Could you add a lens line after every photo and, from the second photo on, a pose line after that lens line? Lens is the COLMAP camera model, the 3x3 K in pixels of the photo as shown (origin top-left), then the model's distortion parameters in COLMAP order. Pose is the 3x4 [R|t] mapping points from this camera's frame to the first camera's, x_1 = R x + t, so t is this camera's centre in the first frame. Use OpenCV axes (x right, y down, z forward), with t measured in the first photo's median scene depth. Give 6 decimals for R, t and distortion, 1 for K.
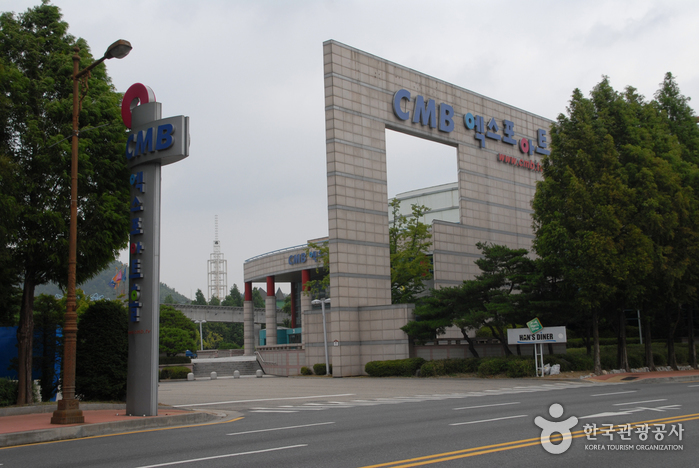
lens RADIAL K [[886.0, 0, 349.5], [0, 886.0, 234.0], [0, 0, 1]] dist [0.008701, 0.004005]
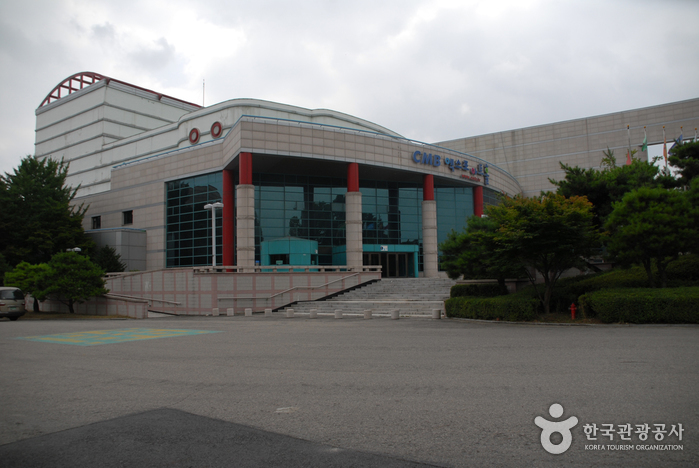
lens RADIAL K [[564.4, 0, 349.5], [0, 564.4, 234.0], [0, 0, 1]] dist [-0.176792, 0.189107]
pose [[-0.092921, 0.103246, 0.990306, -0.759437], [-0.122173, 0.985911, -0.114251, 0.224189], [-0.988149, -0.131605, -0.078998, 1.544911]]
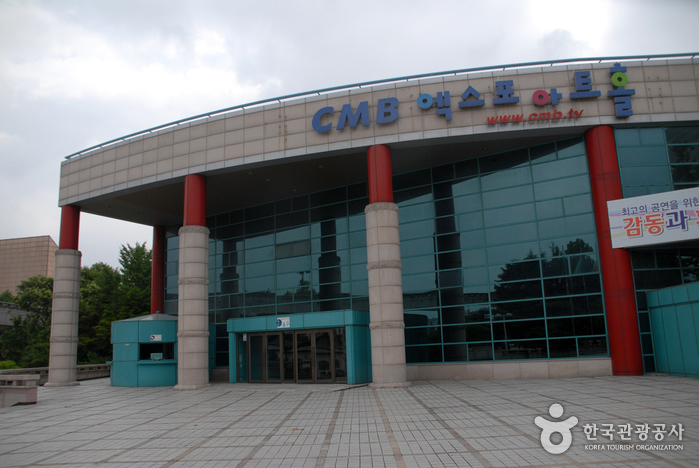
lens RADIAL K [[564.4, 0, 349.5], [0, 564.4, 234.0], [0, 0, 1]] dist [-0.176792, 0.189107]
pose [[0.777244, 0.125934, 0.616467, -0.272624], [-0.066796, 0.990744, -0.118176, 0.143331], [-0.625643, 0.050674, 0.778462, 1.164695]]
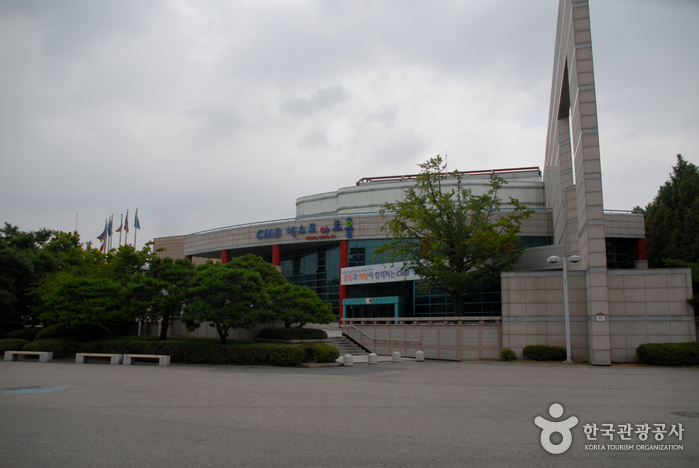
lens RADIAL K [[564.4, 0, 349.5], [0, 564.4, 234.0], [0, 0, 1]] dist [-0.176792, 0.189107]
pose [[0.926377, 0.101792, 0.362581, -0.288830], [-0.087970, 0.994632, -0.054477, 0.077707], [-0.366180, 0.018570, 0.930359, 0.524253]]
